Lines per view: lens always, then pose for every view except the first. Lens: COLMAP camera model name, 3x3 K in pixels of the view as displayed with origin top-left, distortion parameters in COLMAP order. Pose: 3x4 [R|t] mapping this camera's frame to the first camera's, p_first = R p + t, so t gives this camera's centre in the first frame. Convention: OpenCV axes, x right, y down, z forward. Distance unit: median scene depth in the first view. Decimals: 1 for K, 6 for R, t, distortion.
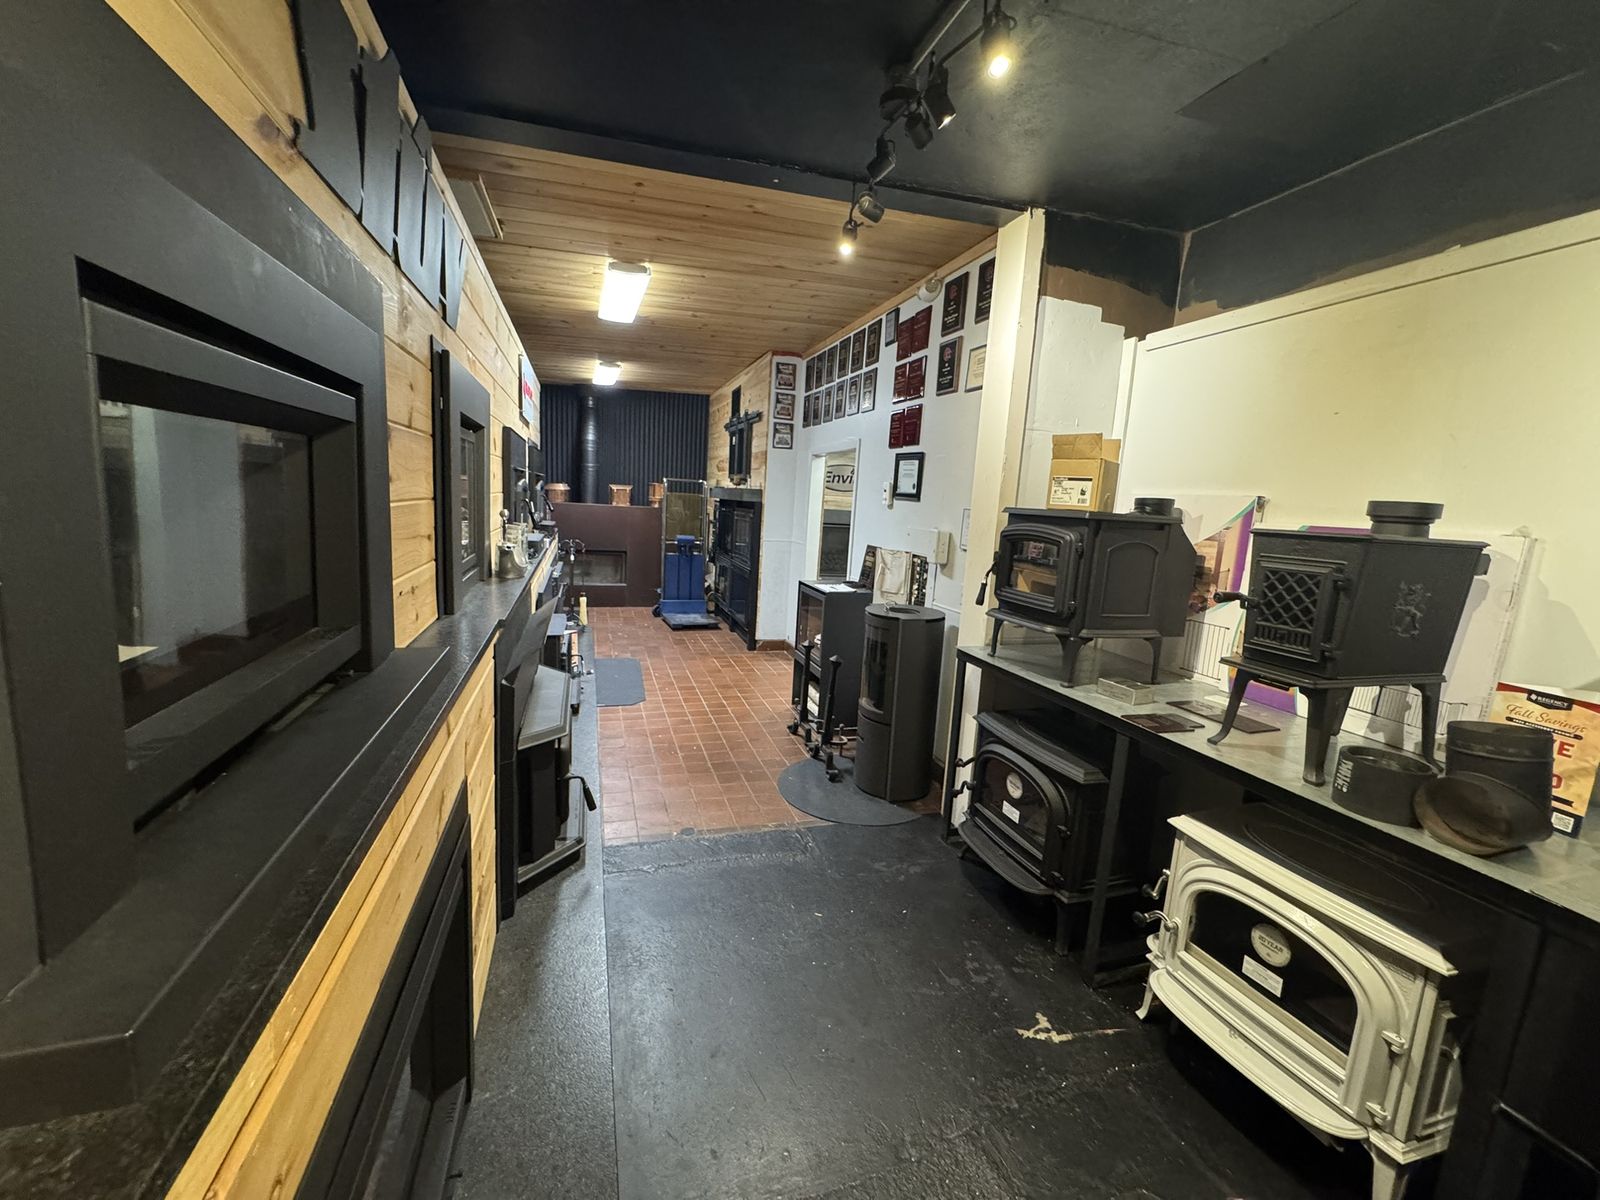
lens RADIAL K [[645.0, 0, 801.3], [0, 645.0, 596.8], [0, 0, 1]] dist [0.000414, -0.000004]
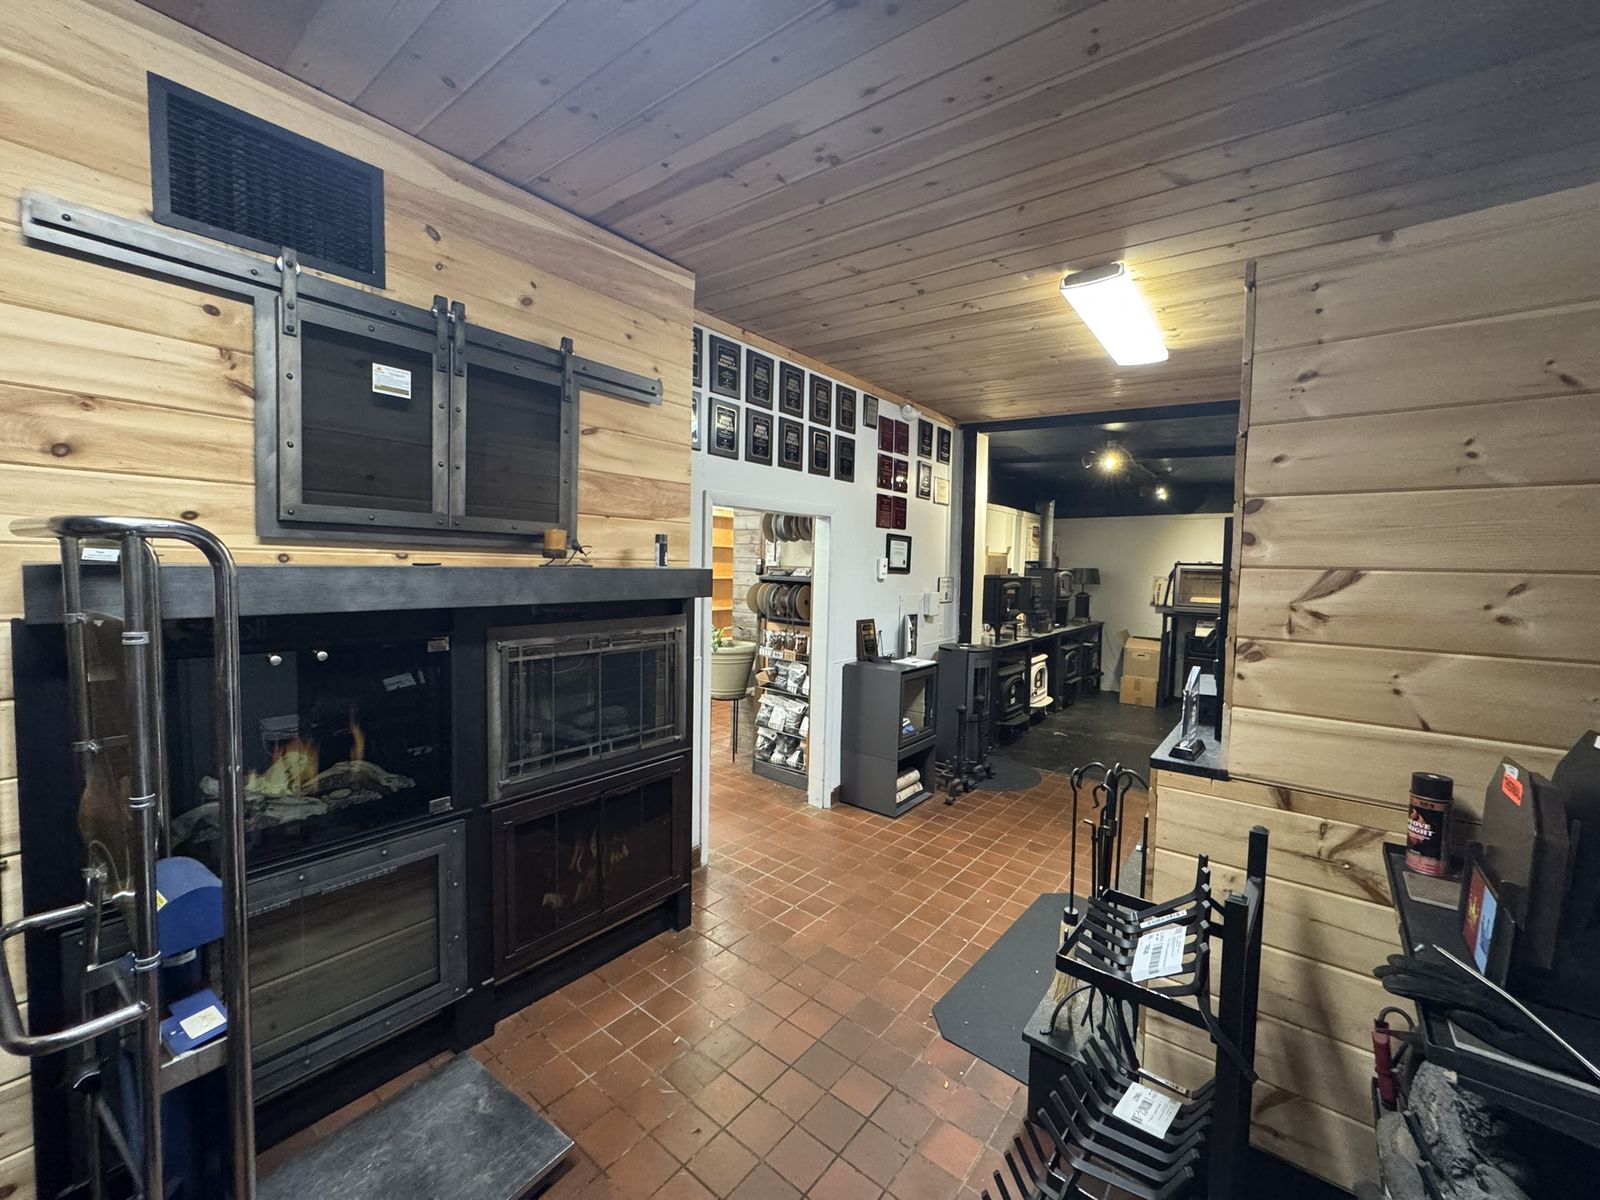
lens RADIAL K [[645.0, 0, 803.2], [0, 645.0, 595.5], [0, 0, 1]] dist [0.000414, -0.000004]
pose [[-0.551807, -0.114632, 0.826056, -0.740172], [0.072771, 0.980112, 0.184621, -0.344222], [-0.830791, 0.161988, -0.532490, 1.792604]]
